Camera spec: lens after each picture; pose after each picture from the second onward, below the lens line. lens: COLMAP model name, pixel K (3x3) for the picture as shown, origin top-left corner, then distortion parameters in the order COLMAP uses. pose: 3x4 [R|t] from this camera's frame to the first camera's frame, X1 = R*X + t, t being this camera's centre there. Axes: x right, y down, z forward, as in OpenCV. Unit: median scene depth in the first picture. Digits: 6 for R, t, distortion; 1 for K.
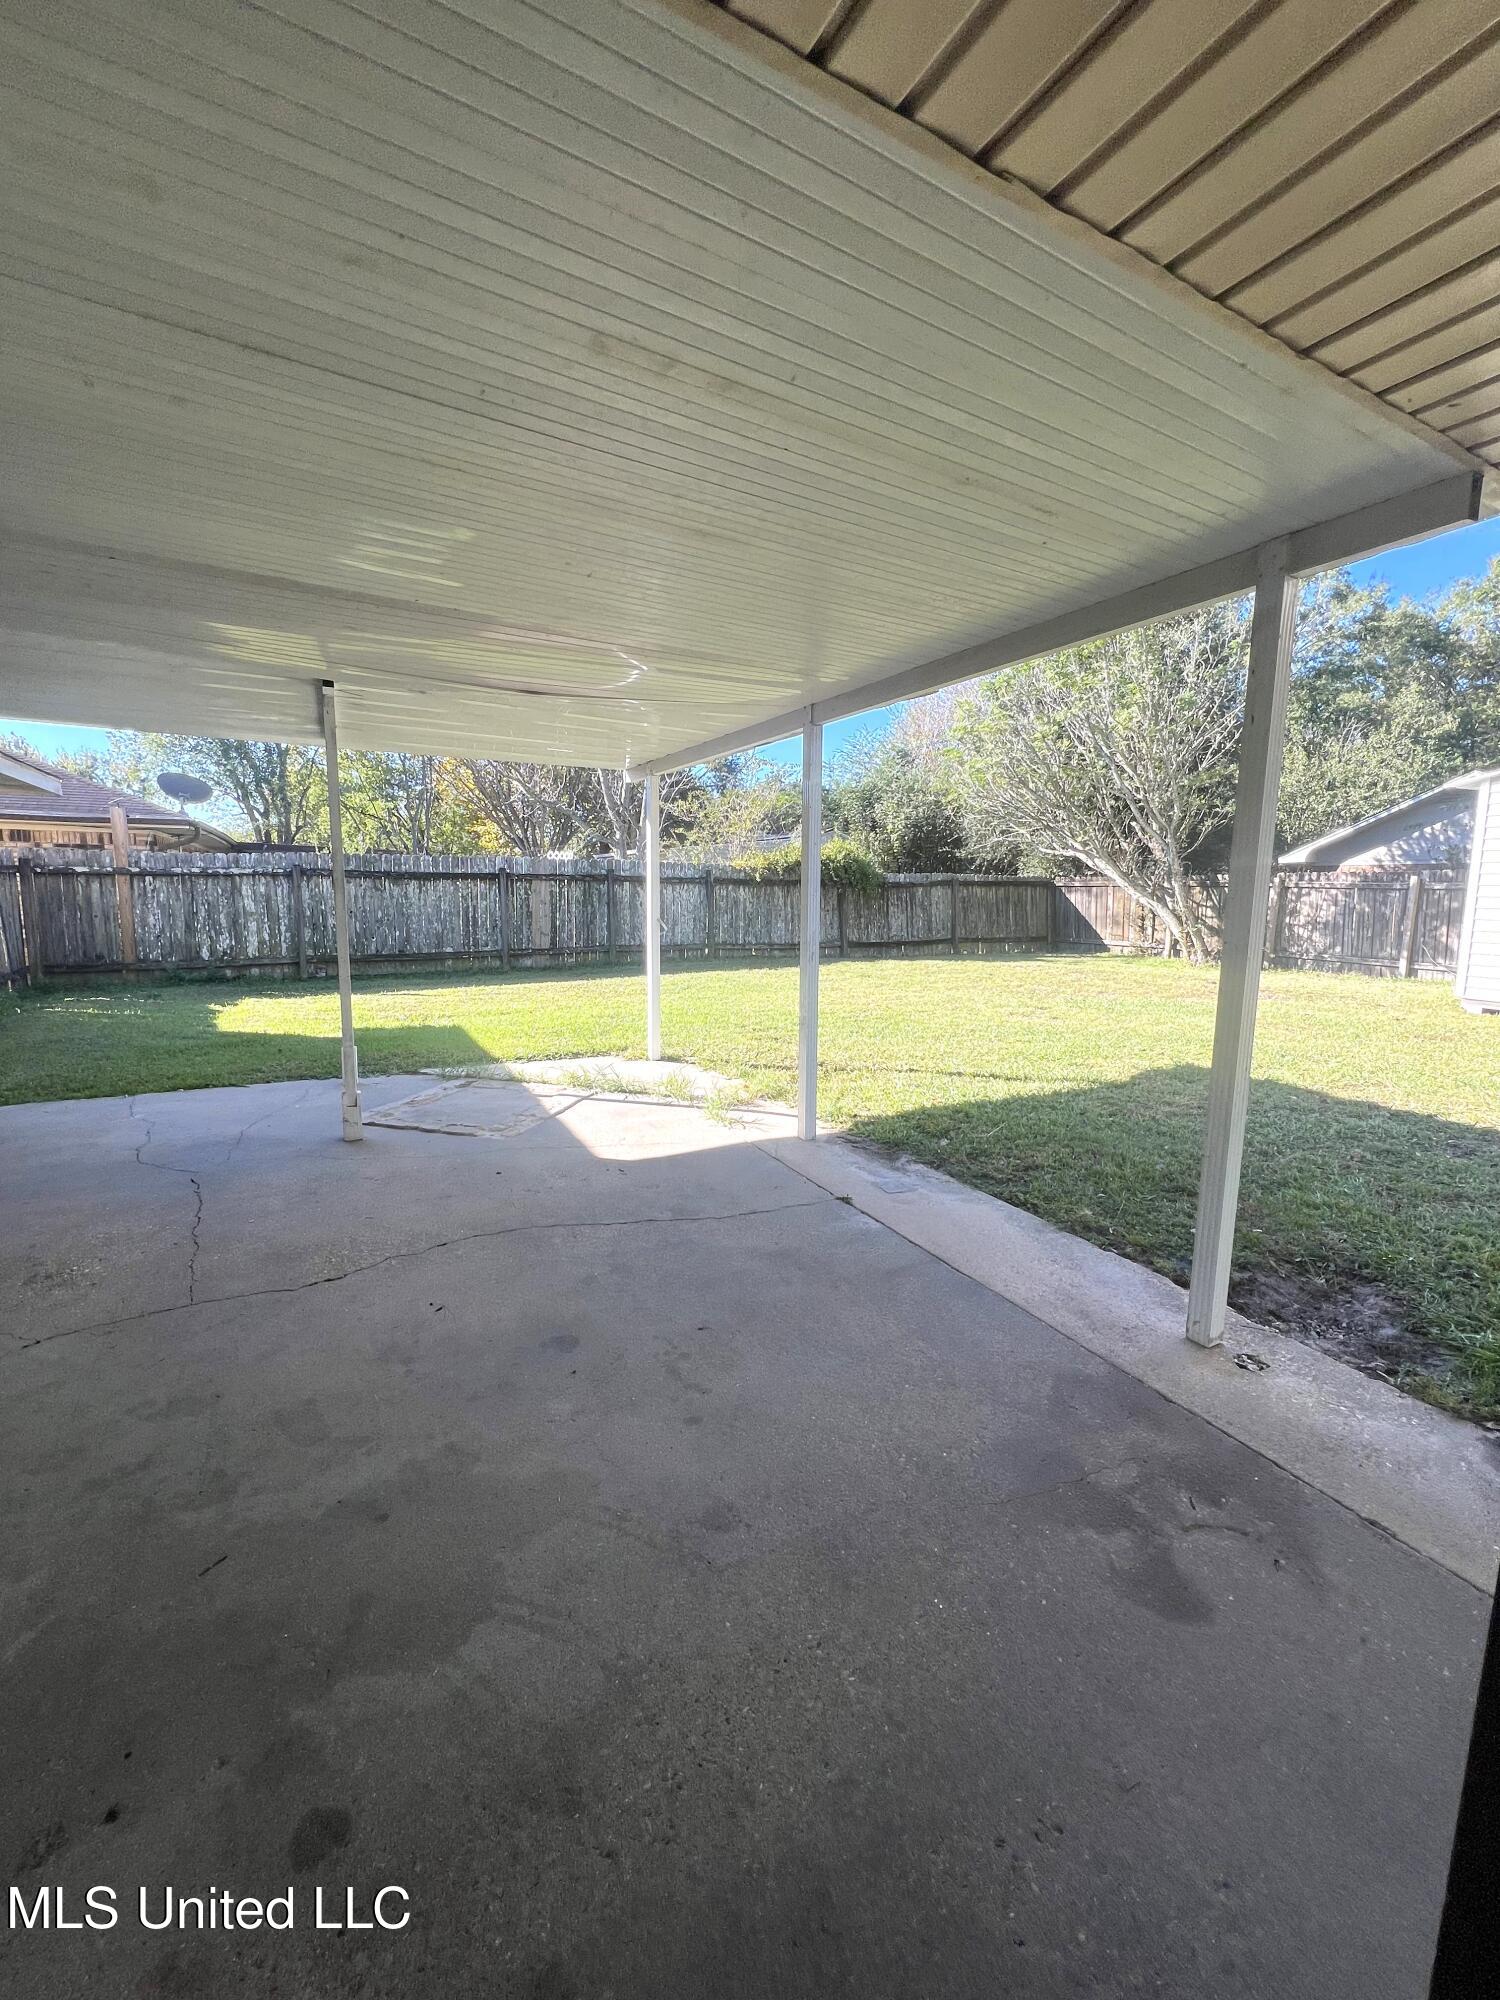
lens RADIAL K [[799.1, 0, 758.0], [0, 799.1, 1004.1], [0, 0, 1]] dist [-0.001395, -0.000187]
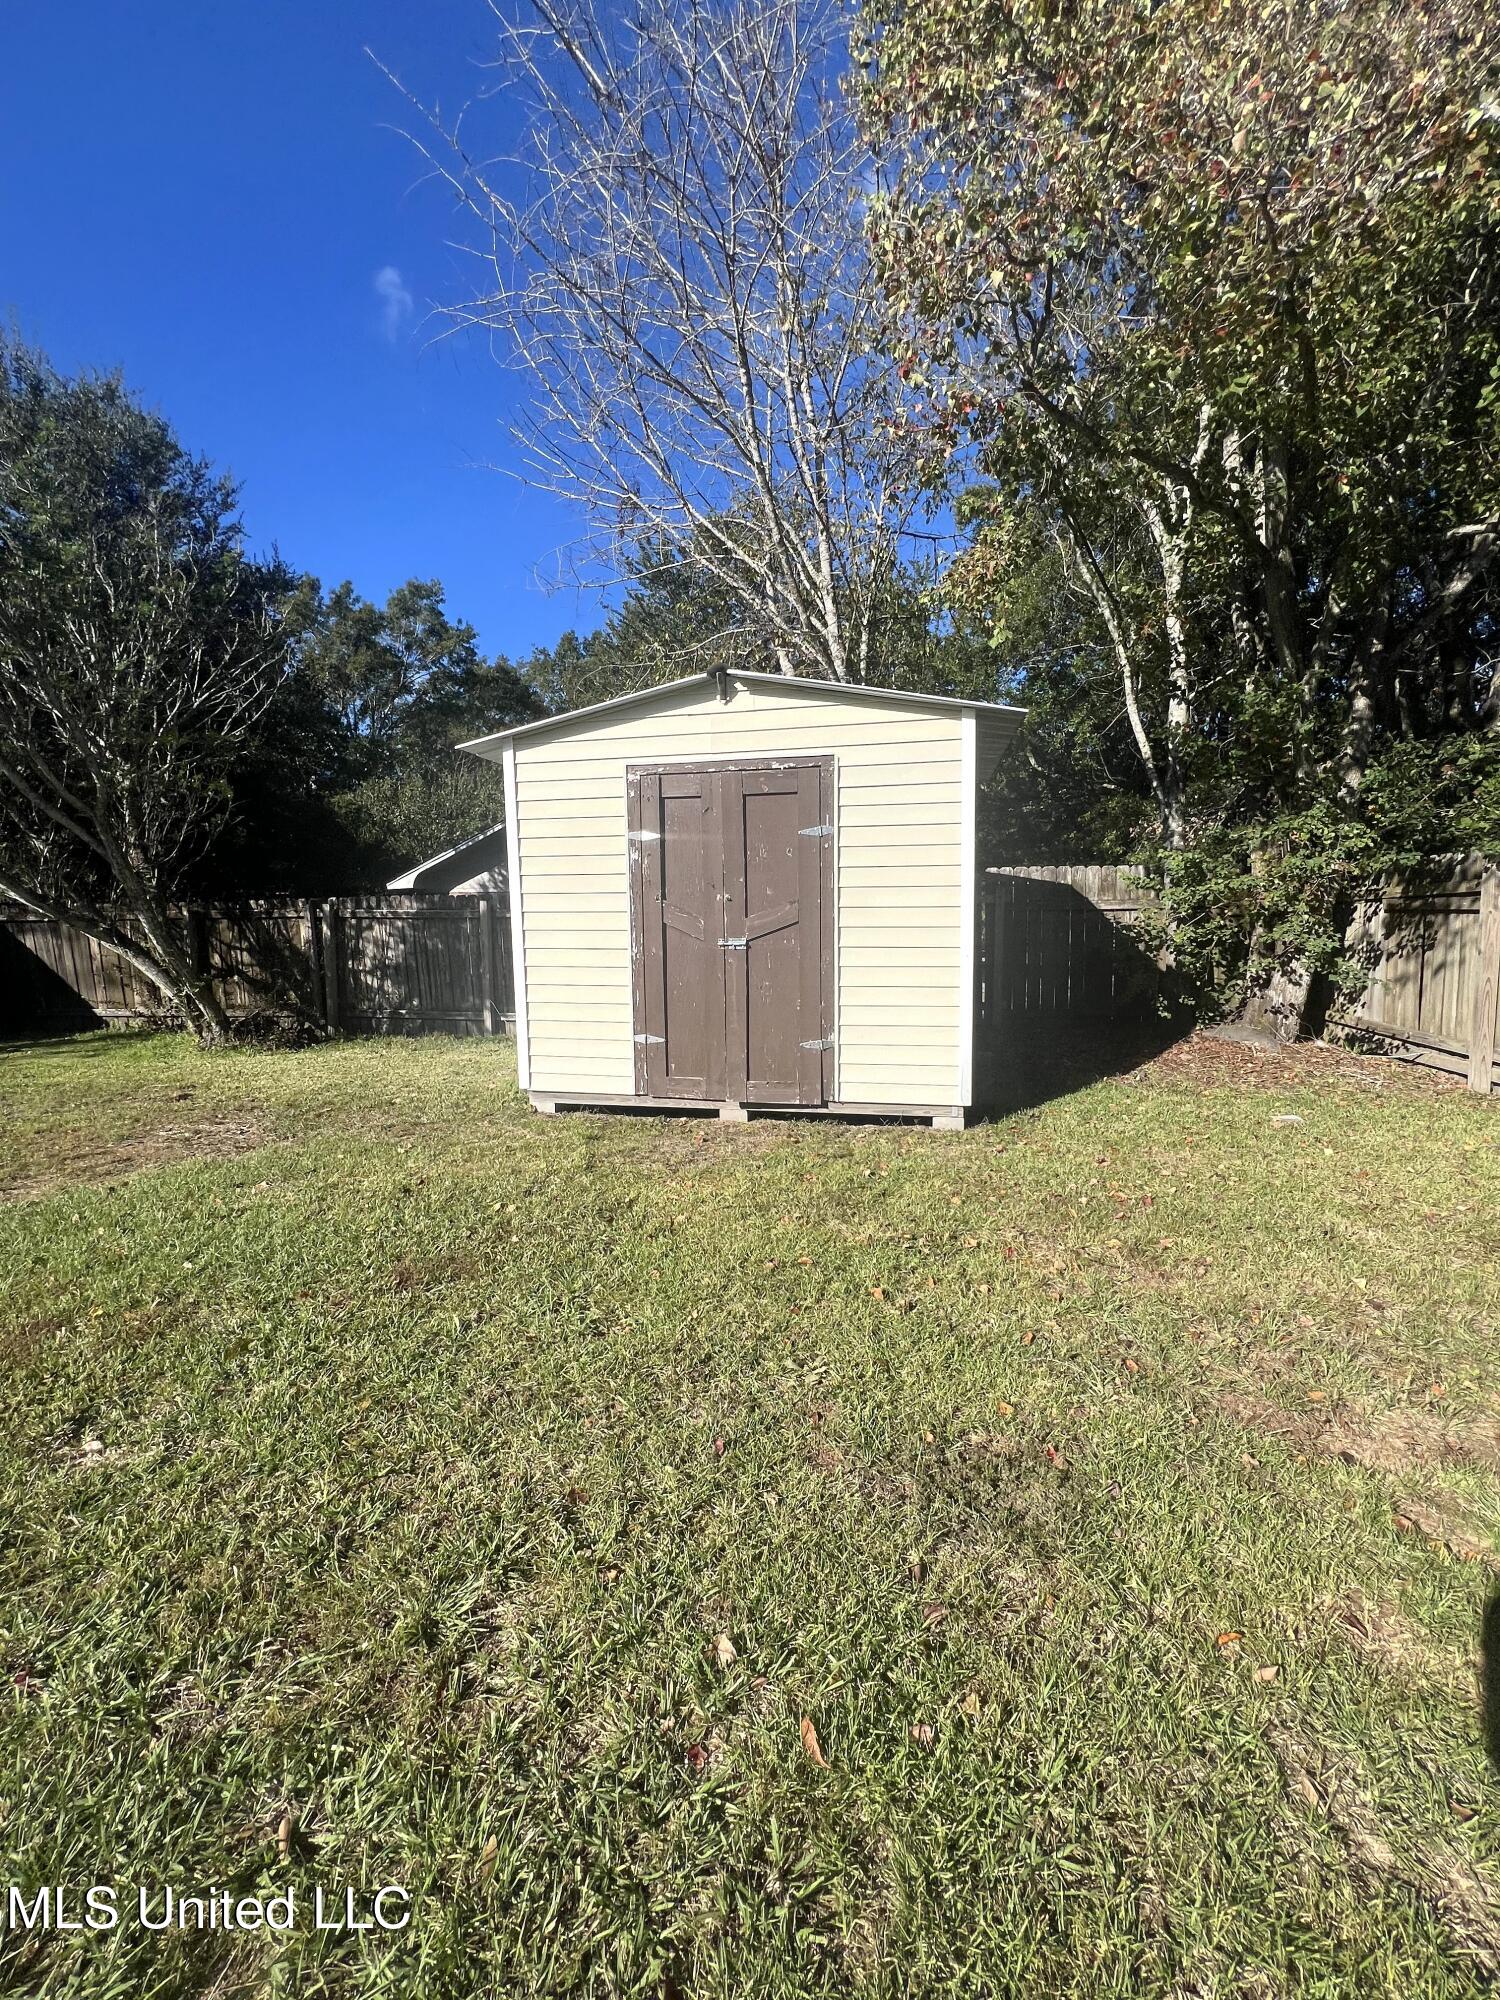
lens RADIAL K [[799.1, 0, 748.9], [0, 799.1, 995.7], [0, 0, 1]] dist [-0.001395, -0.000187]
pose [[0.601842, -0.092217, 0.793273, 0.317364], [0.131850, 0.991153, 0.015188, -0.043256], [-0.787656, 0.095453, 0.608677, 0.304446]]
